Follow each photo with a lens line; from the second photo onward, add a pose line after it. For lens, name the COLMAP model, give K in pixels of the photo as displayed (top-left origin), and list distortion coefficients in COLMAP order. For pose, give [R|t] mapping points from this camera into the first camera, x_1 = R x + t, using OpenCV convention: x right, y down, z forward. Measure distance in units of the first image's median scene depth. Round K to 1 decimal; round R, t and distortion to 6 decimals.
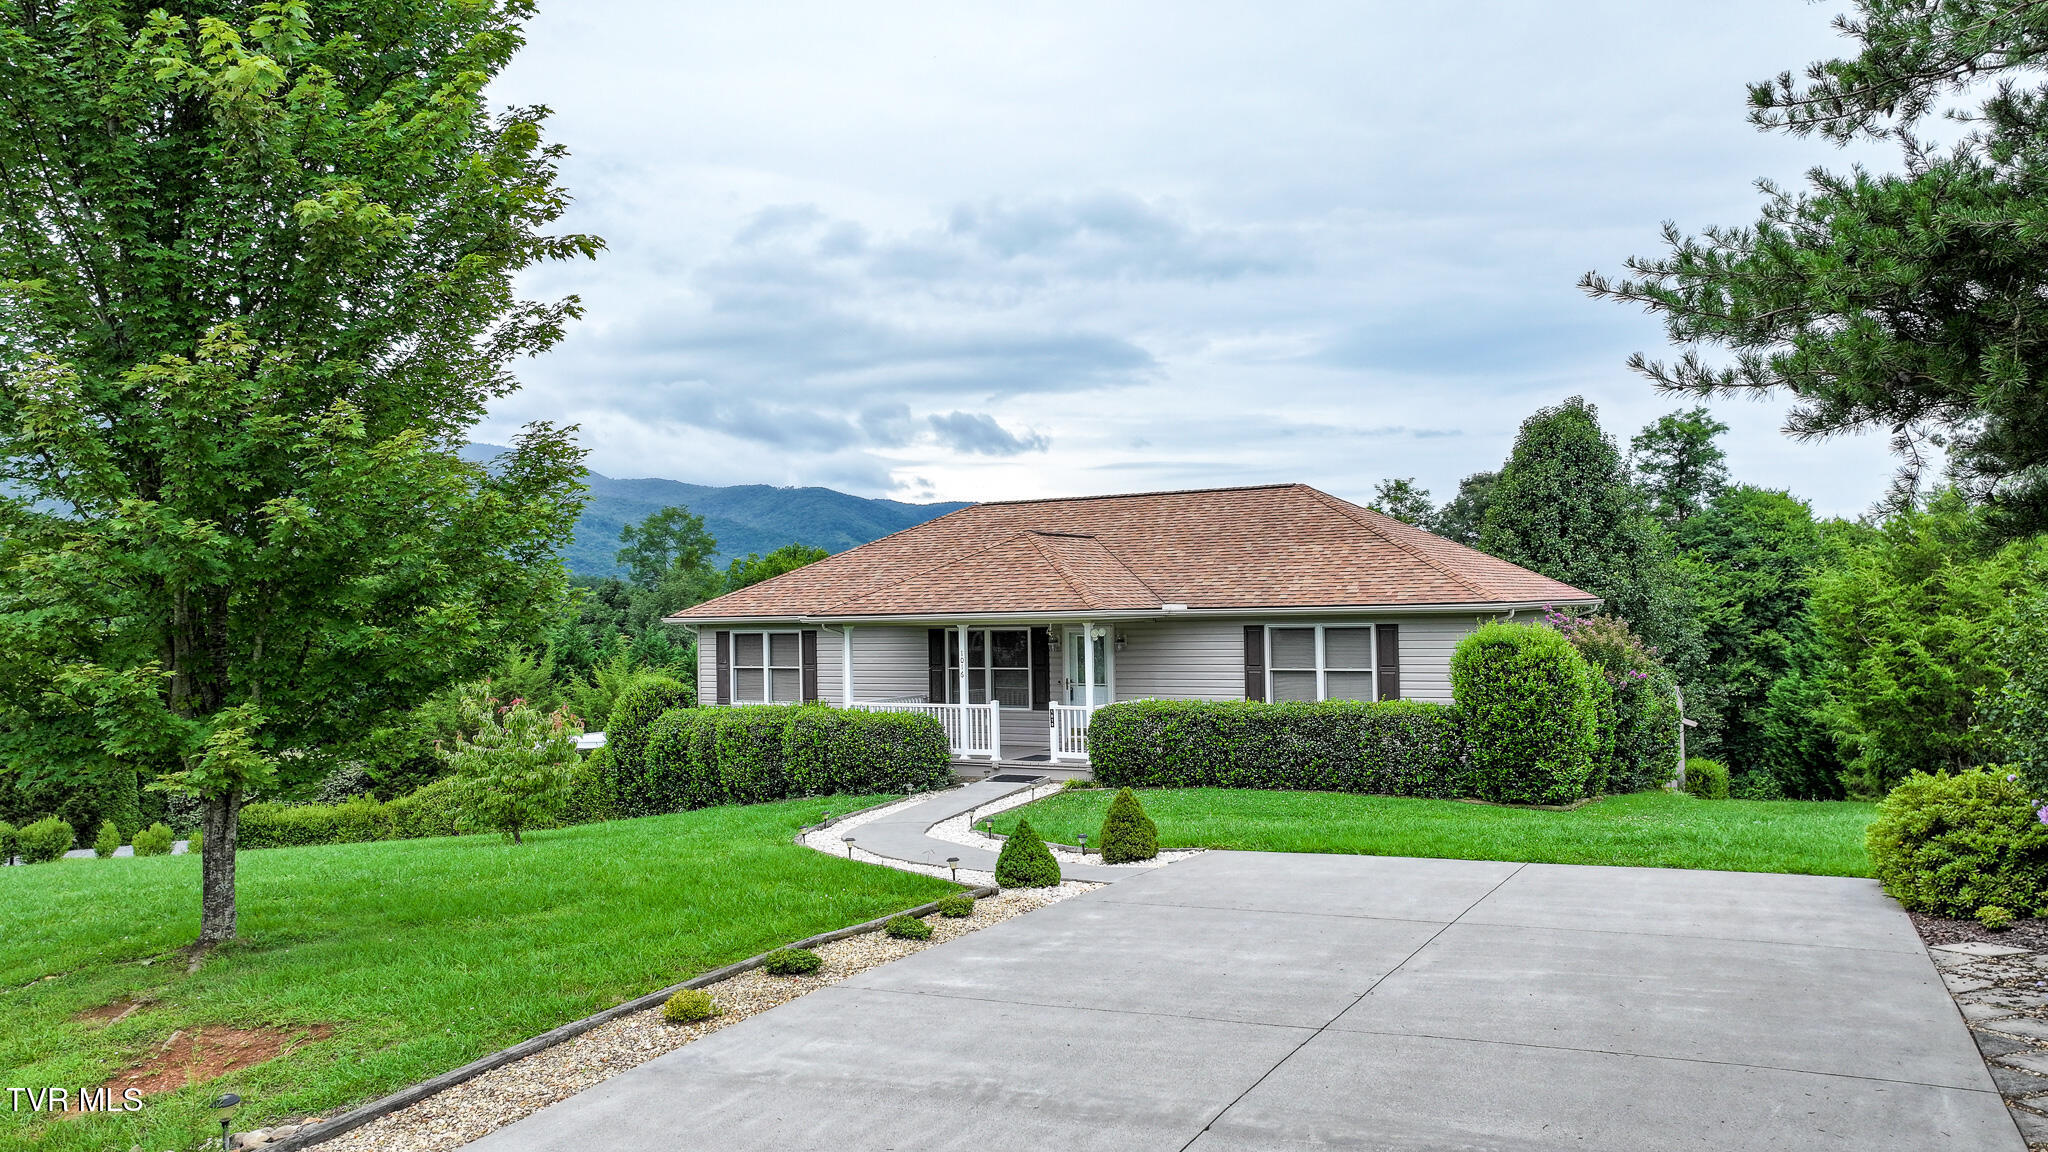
lens RADIAL K [[1420.0, 0, 1024.0], [0, 1420.0, 576.0], [0, 0, 1]] dist [0.002172, 0.000819]
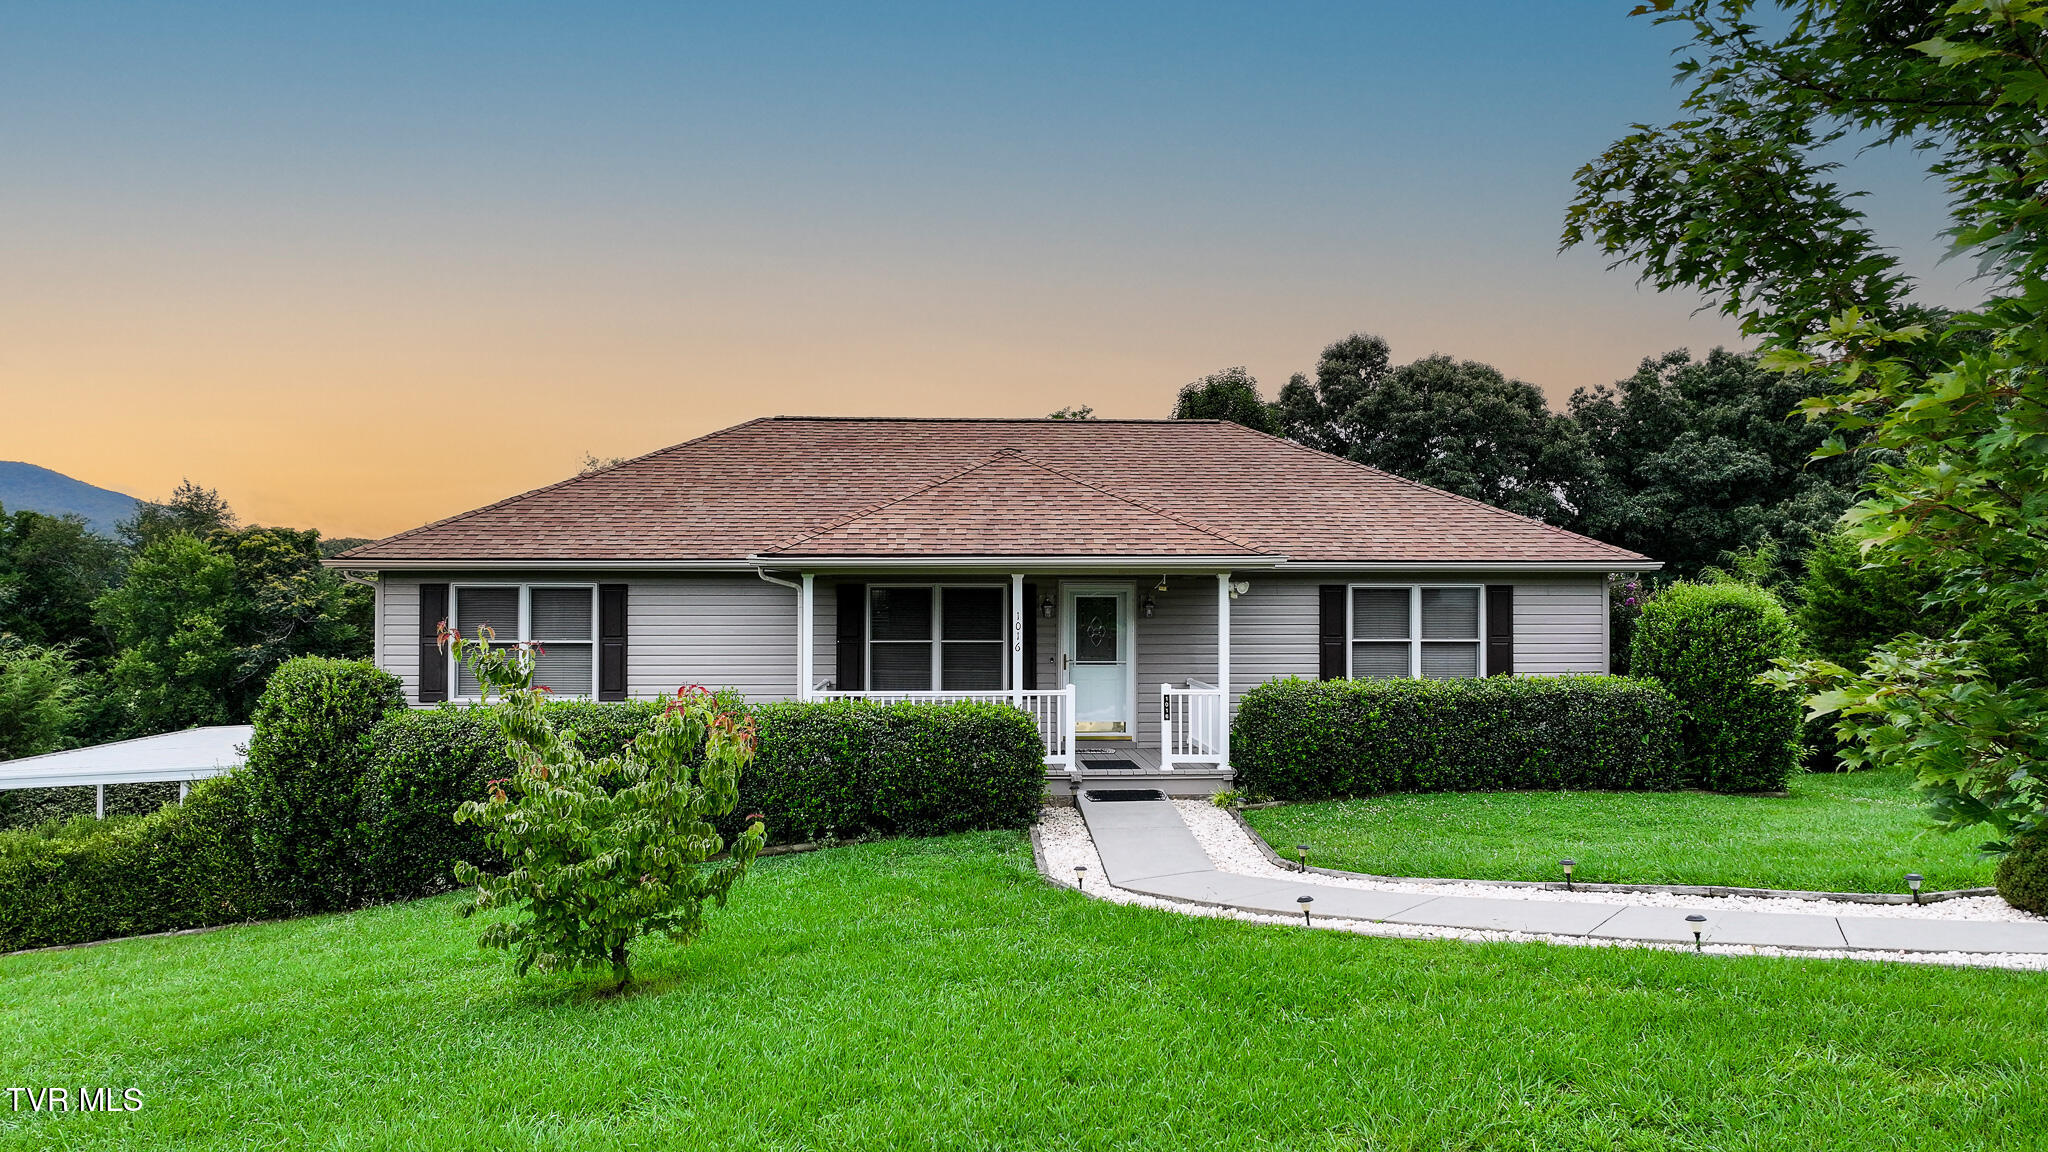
lens RADIAL K [[1398.8, 0, 1024.0], [0, 1398.8, 576.0], [0, 0, 1]] dist [0.009869, -0.000077]
pose [[0.838652, 0.020158, 0.544295, -0.404109], [-0.030451, 0.999487, 0.009903, 0.026189], [-0.543816, -0.024880, 0.838836, 0.418562]]
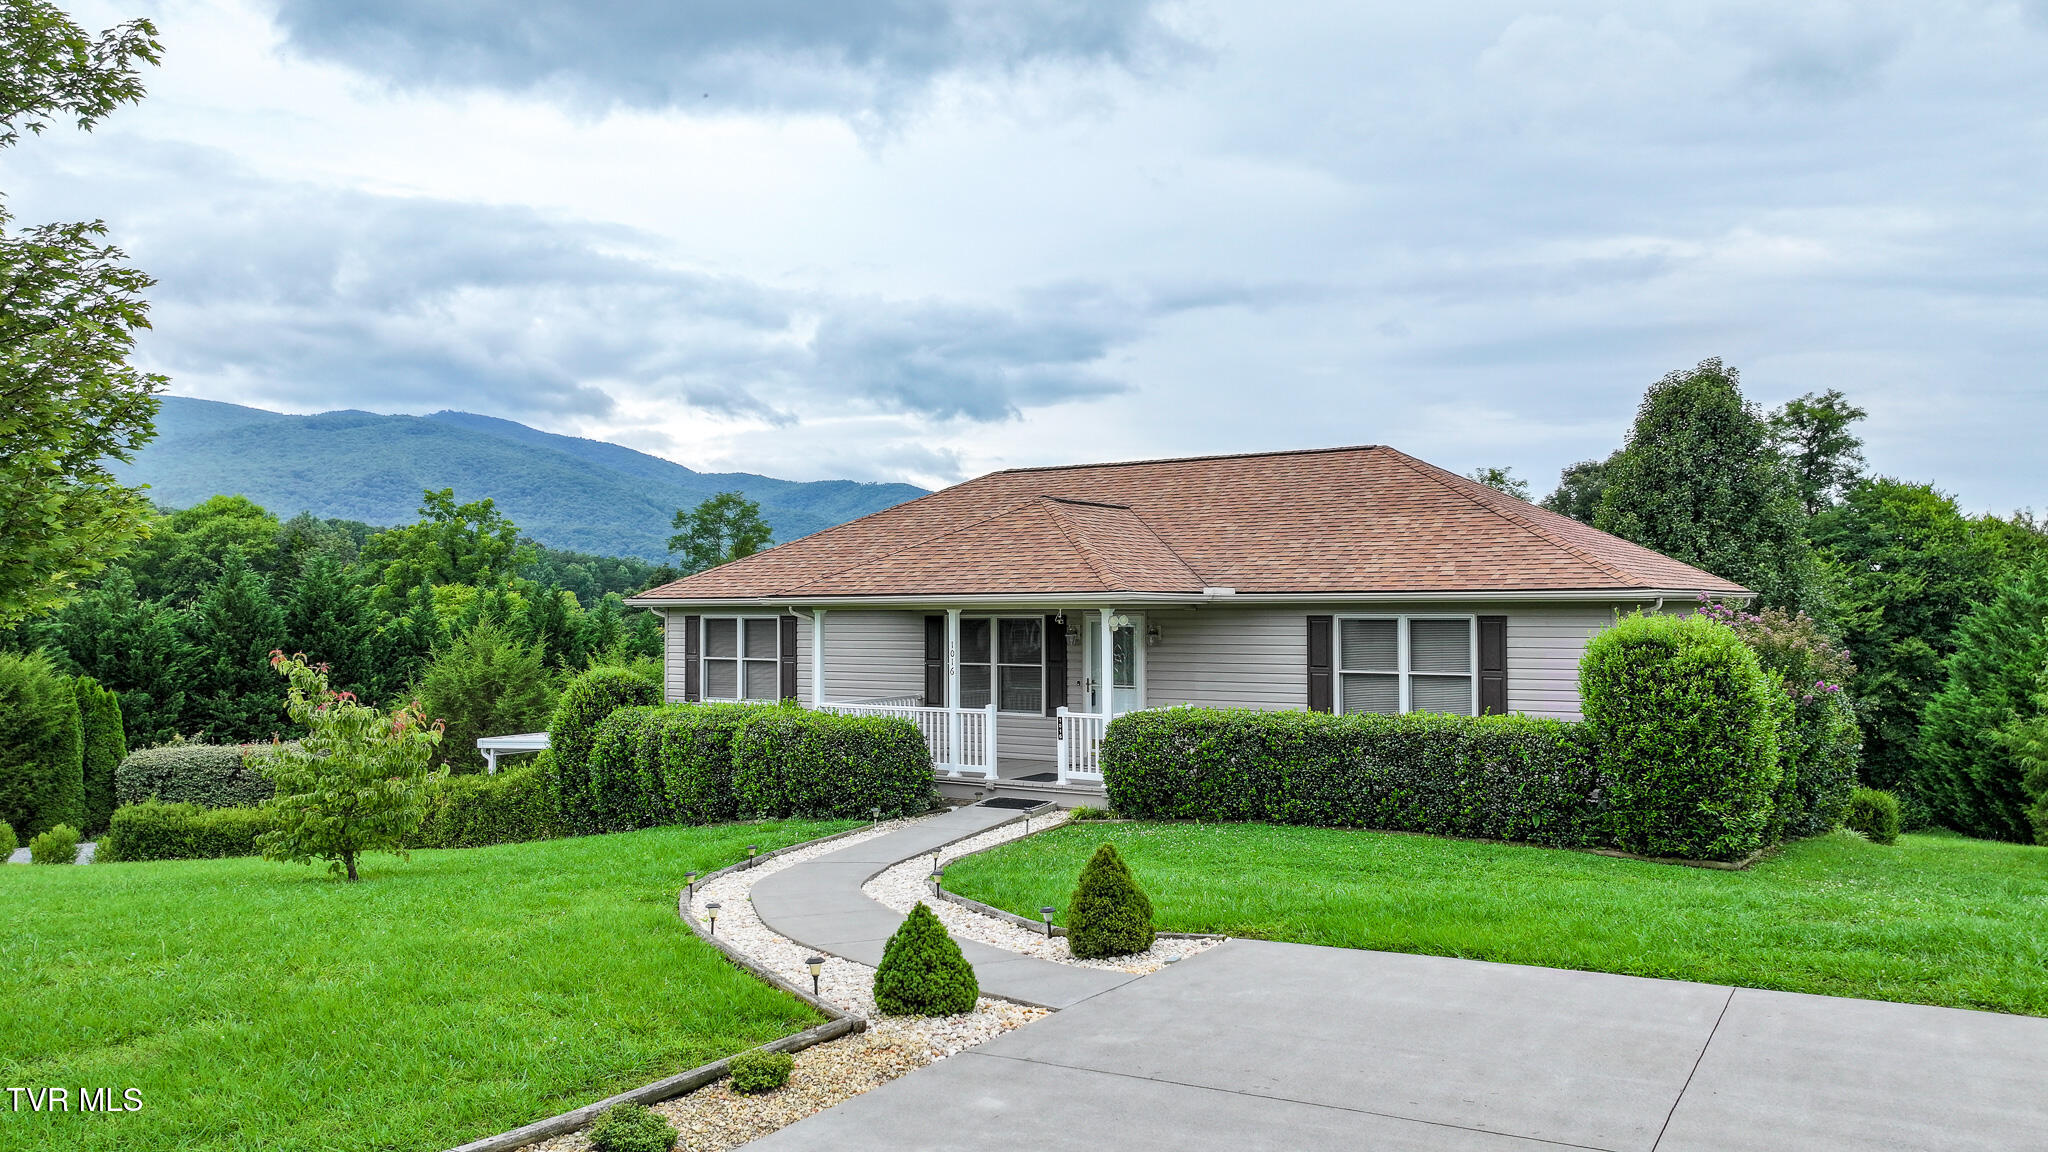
lens RADIAL K [[1436.5, 0, 1024.0], [0, 1436.5, 576.0], [0, 0, 1]] dist [0.008854, -0.006240]
pose [[0.998441, 0.013751, -0.054094, 0.039290], [-0.013624, 0.999903, 0.002715, 0.012496], [0.054126, -0.001974, 0.998532, 0.186790]]
